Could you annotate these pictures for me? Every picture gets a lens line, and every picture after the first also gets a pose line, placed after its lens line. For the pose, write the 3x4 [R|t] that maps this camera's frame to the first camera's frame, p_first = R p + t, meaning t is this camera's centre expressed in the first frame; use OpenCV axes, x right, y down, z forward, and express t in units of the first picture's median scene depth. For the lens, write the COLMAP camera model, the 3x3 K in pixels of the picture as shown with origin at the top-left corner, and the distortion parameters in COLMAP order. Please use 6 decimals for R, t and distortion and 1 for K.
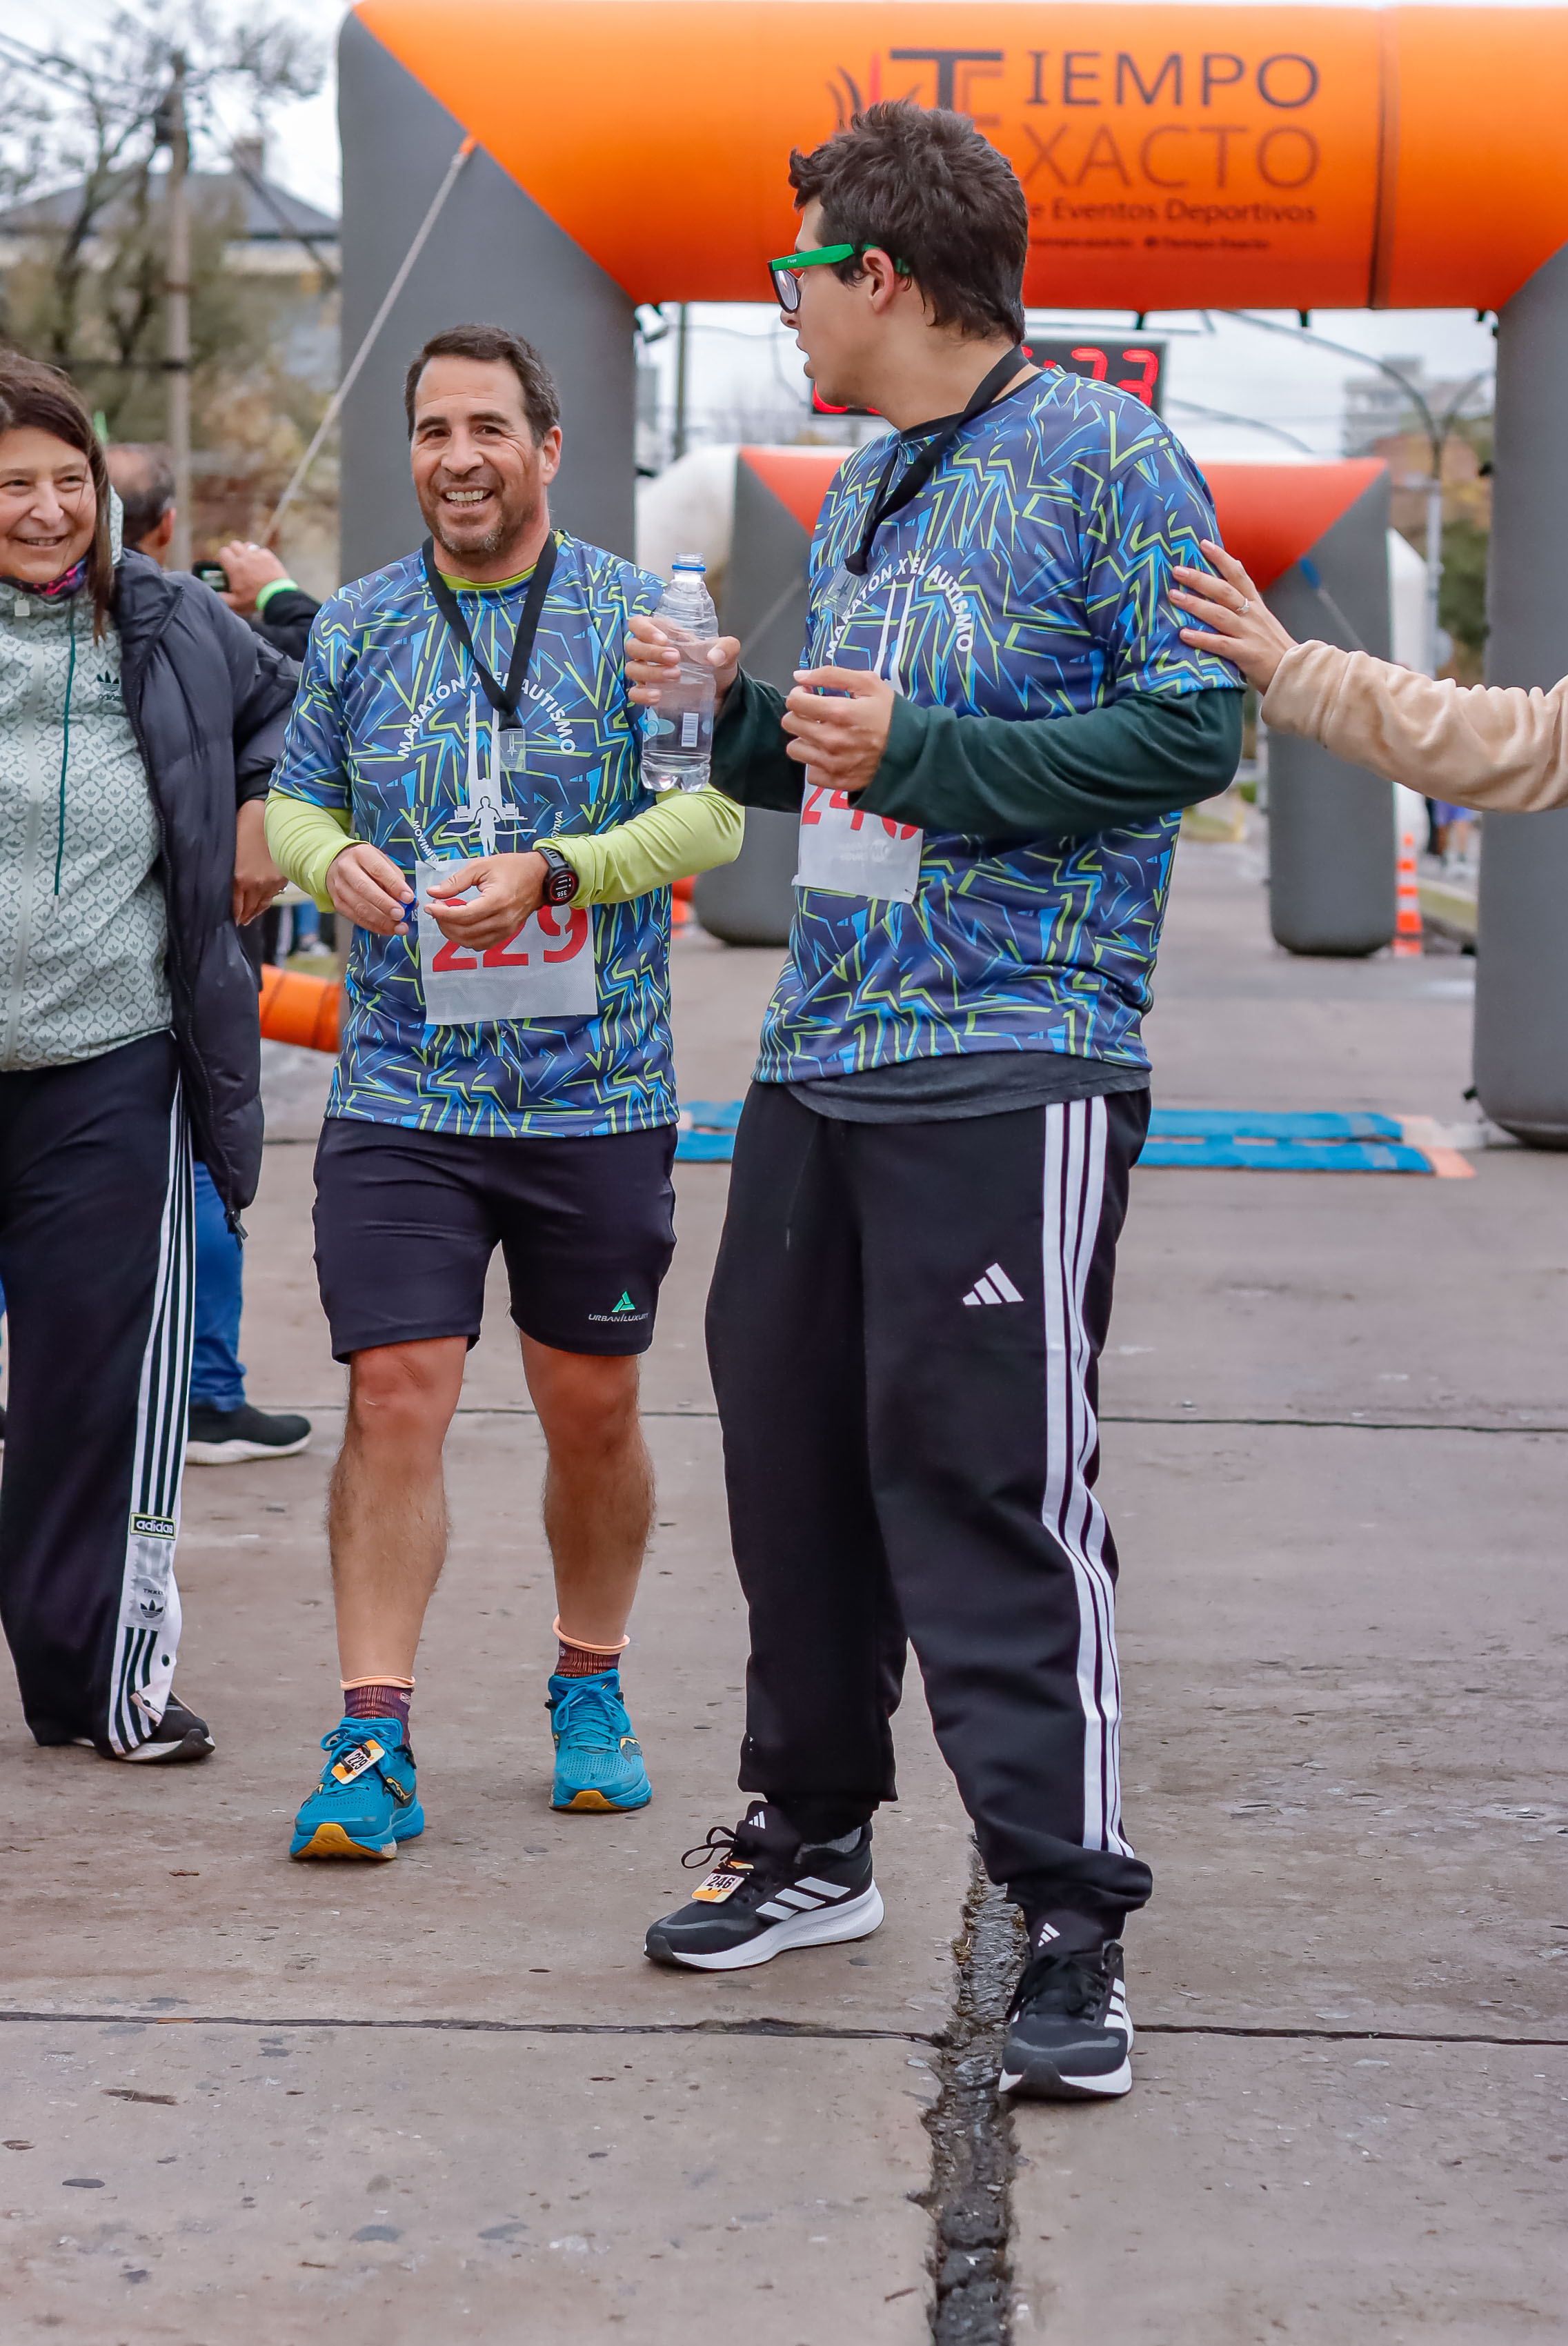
lens RADIAL K [[5452.3, 0, 784.0], [0, 5452.3, 1173.0], [0, 0, 1]] dist [0.004269, 0.213482]
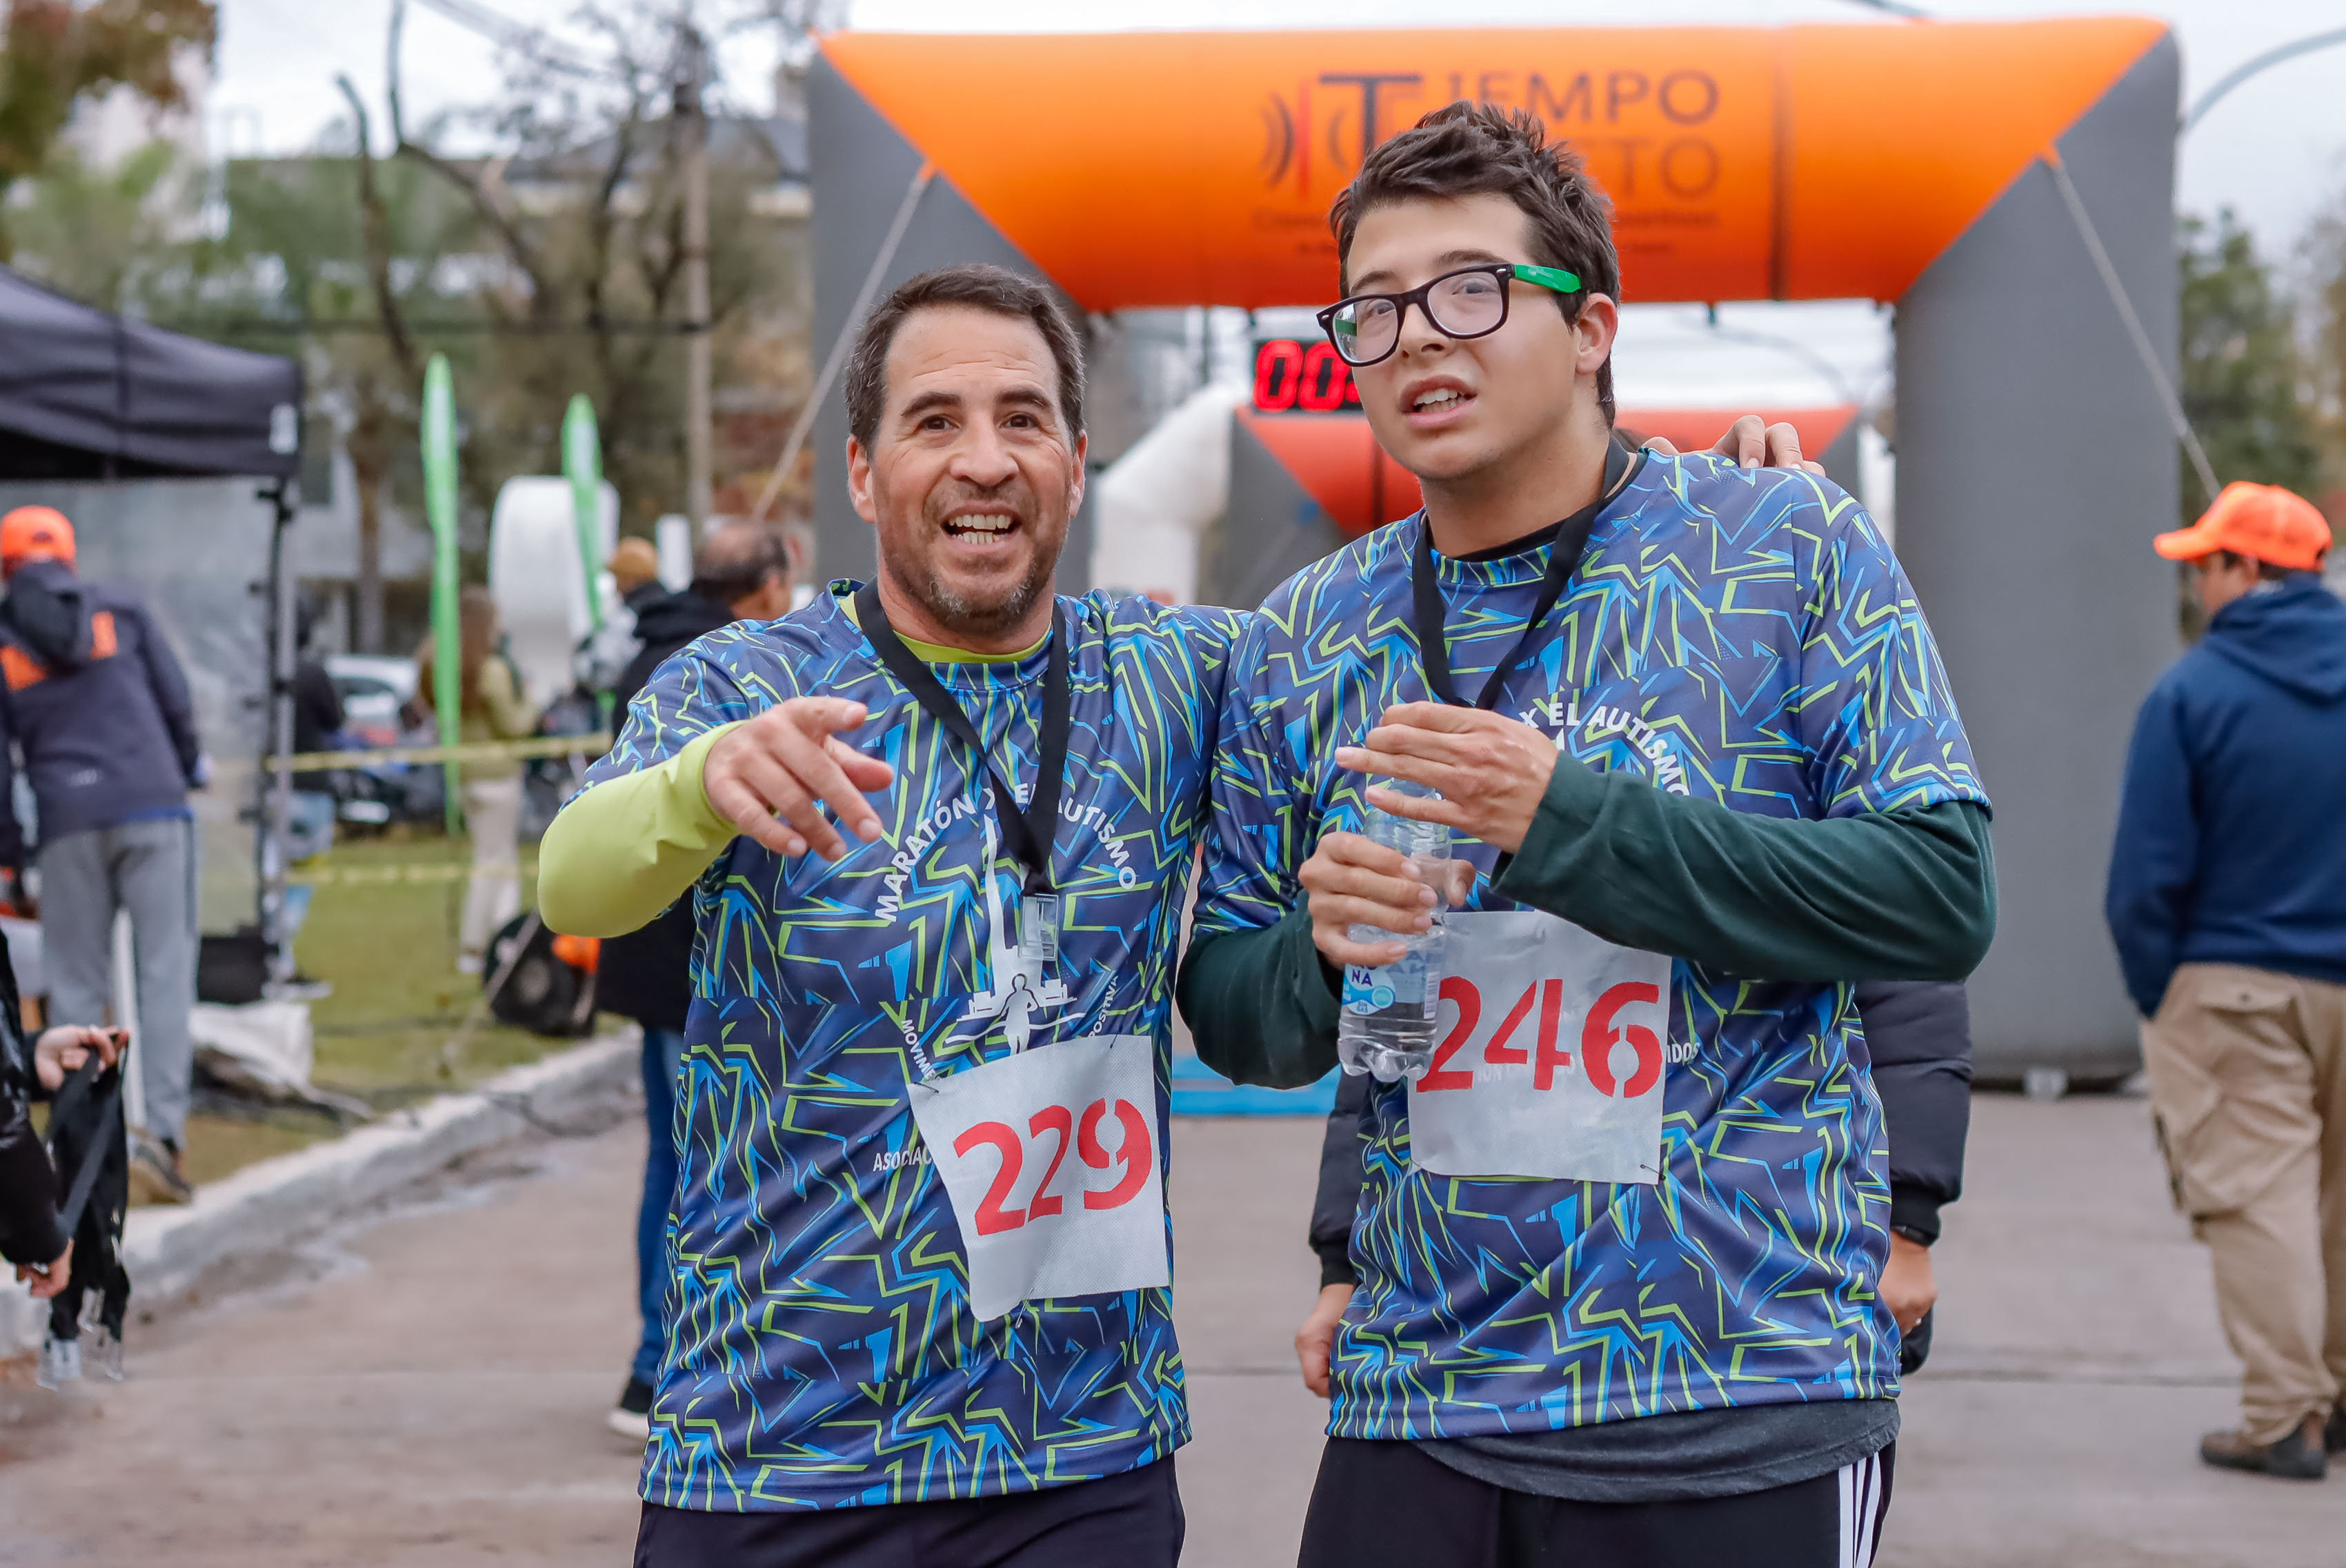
lens RADIAL K [[5455.7, 0, 1173.0], [0, 5455.7, 784.0], [0, 0, 1]] dist [0.042516, -0.518909]
pose [[0.999429, -0.015770, -0.029878, 0.020978], [0.014143, 0.998446, -0.053898, -0.008659], [0.030681, 0.053444, 0.998099, -0.069341]]
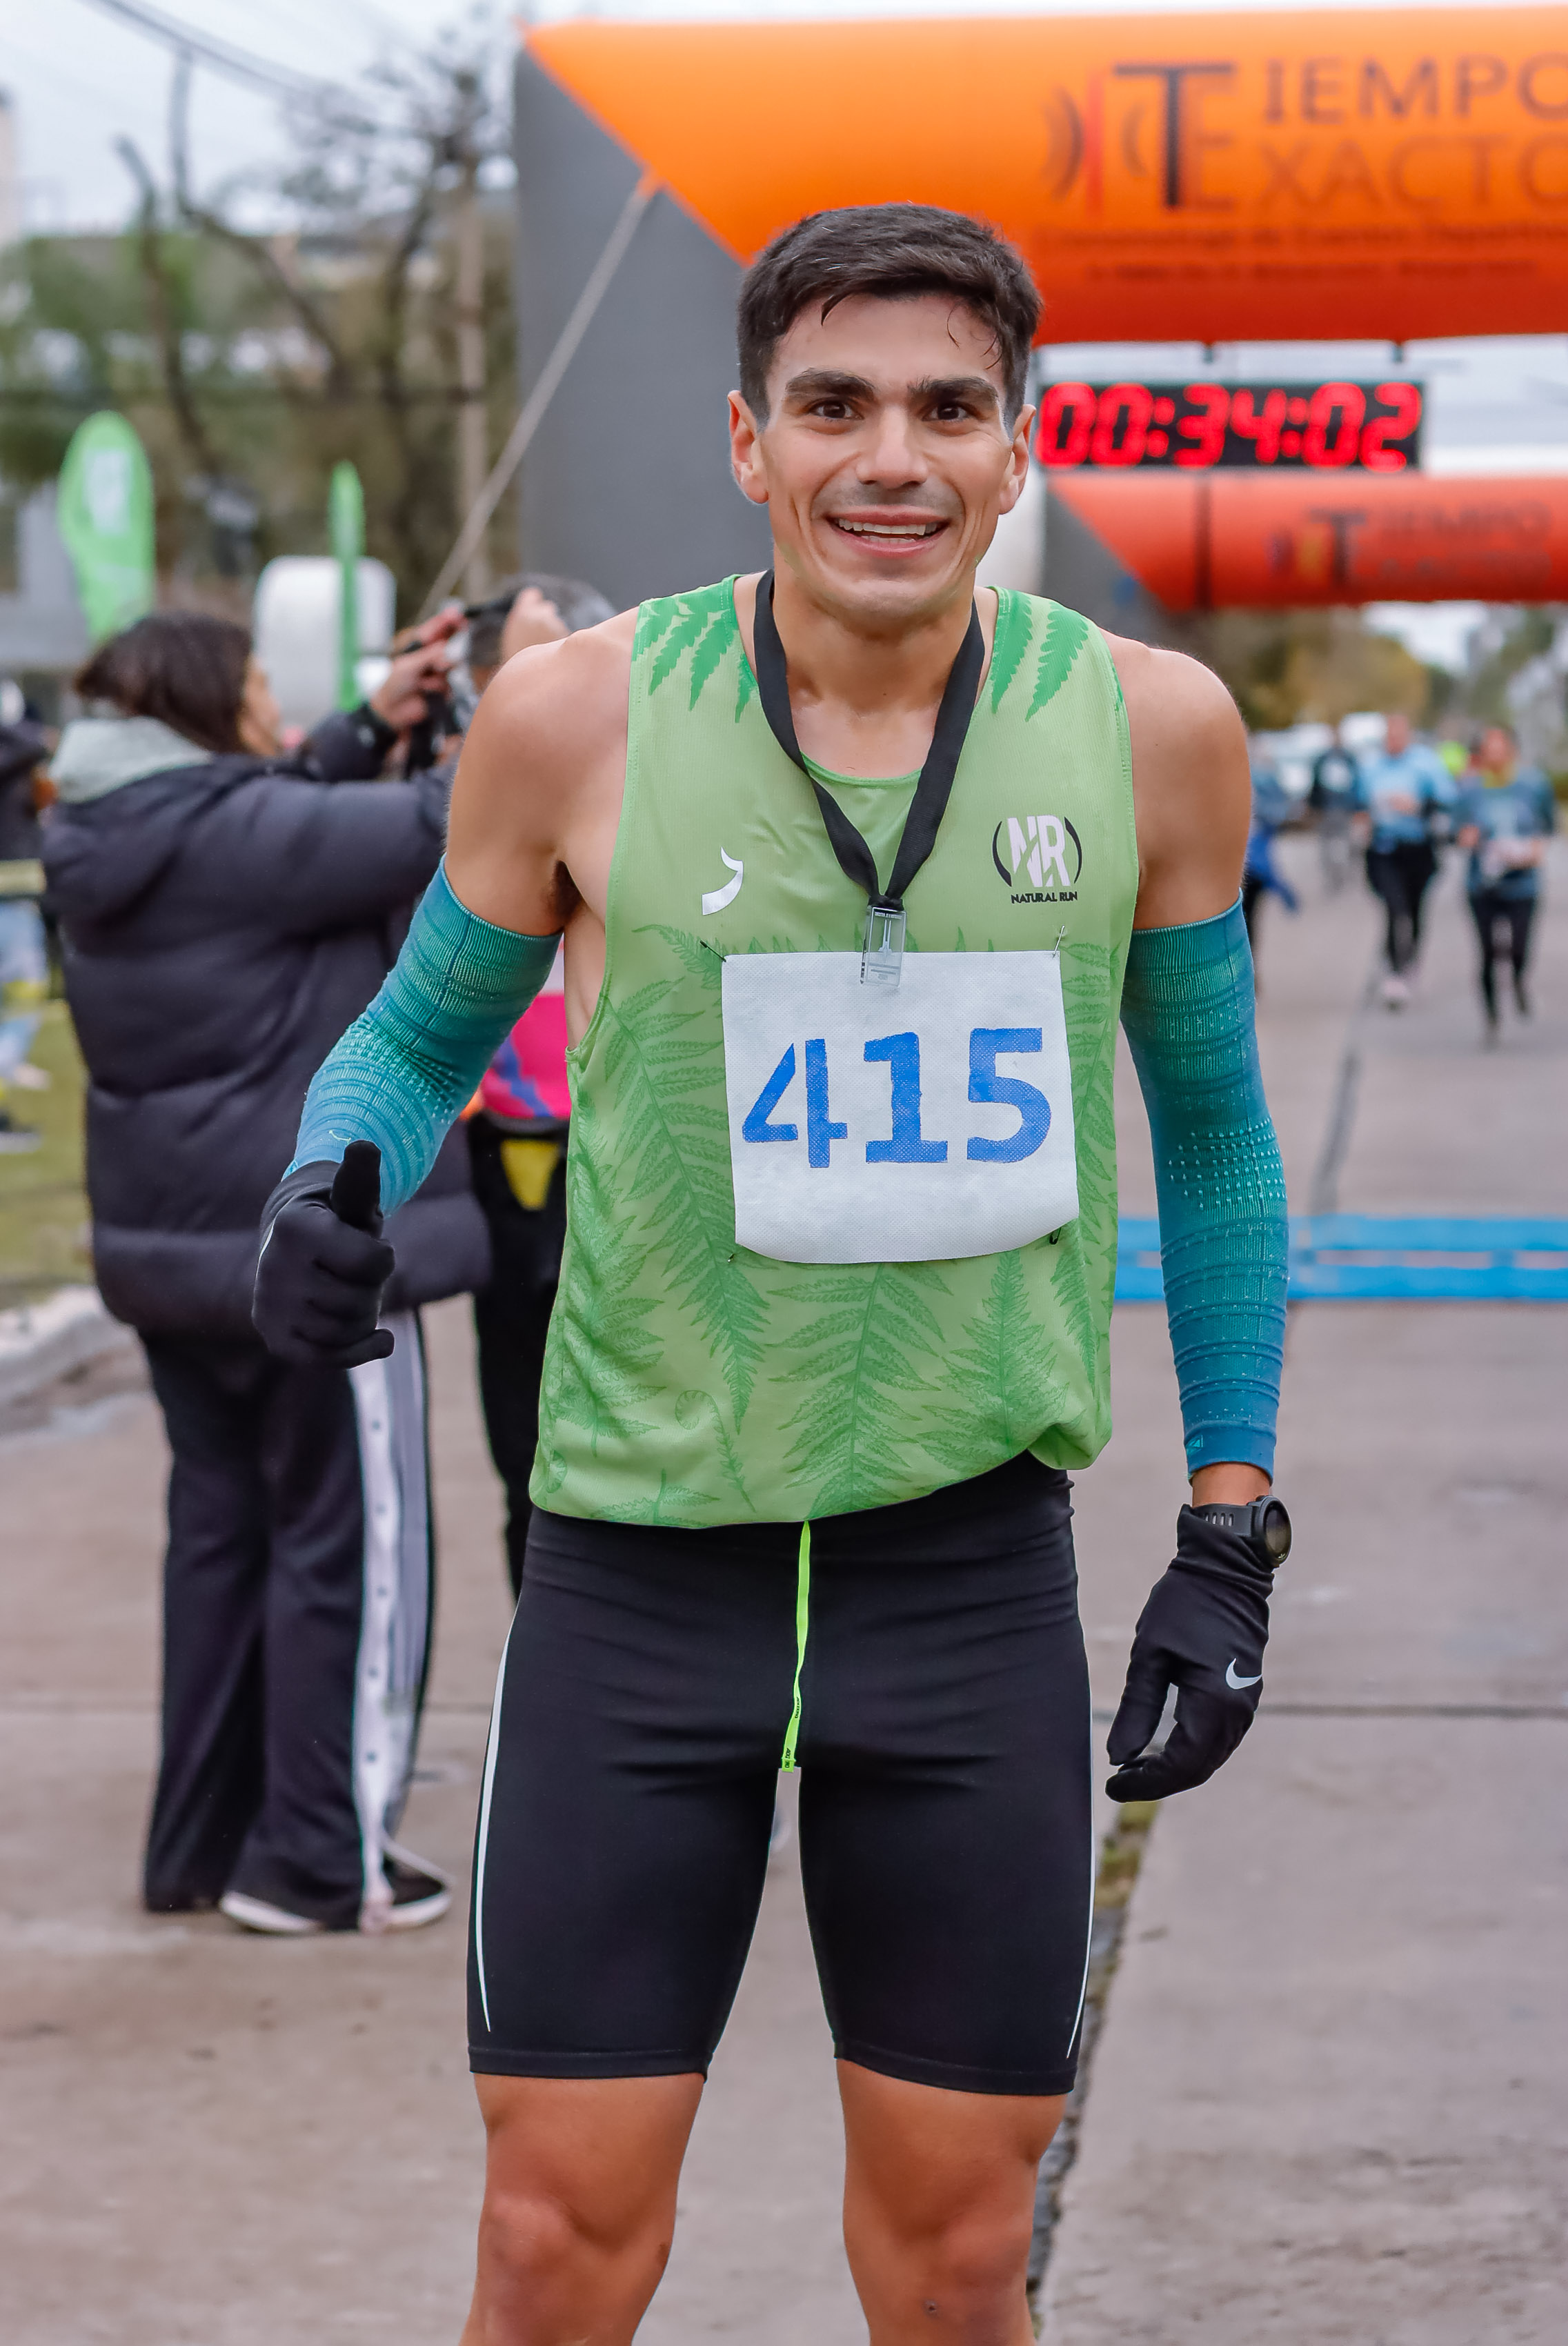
lens RADIAL K [[5489.5, 0, 784.0], [0, 5489.5, 1173.0], [0, 0, 1]] dist [0.000440, -0.317415]
pose [[0.997195, -0.017932, -0.072671, 0.028321], [0.018033, 0.999837, 0.000740, -0.023855], [0.072646, -0.002048, 0.997356, 0.087756]]
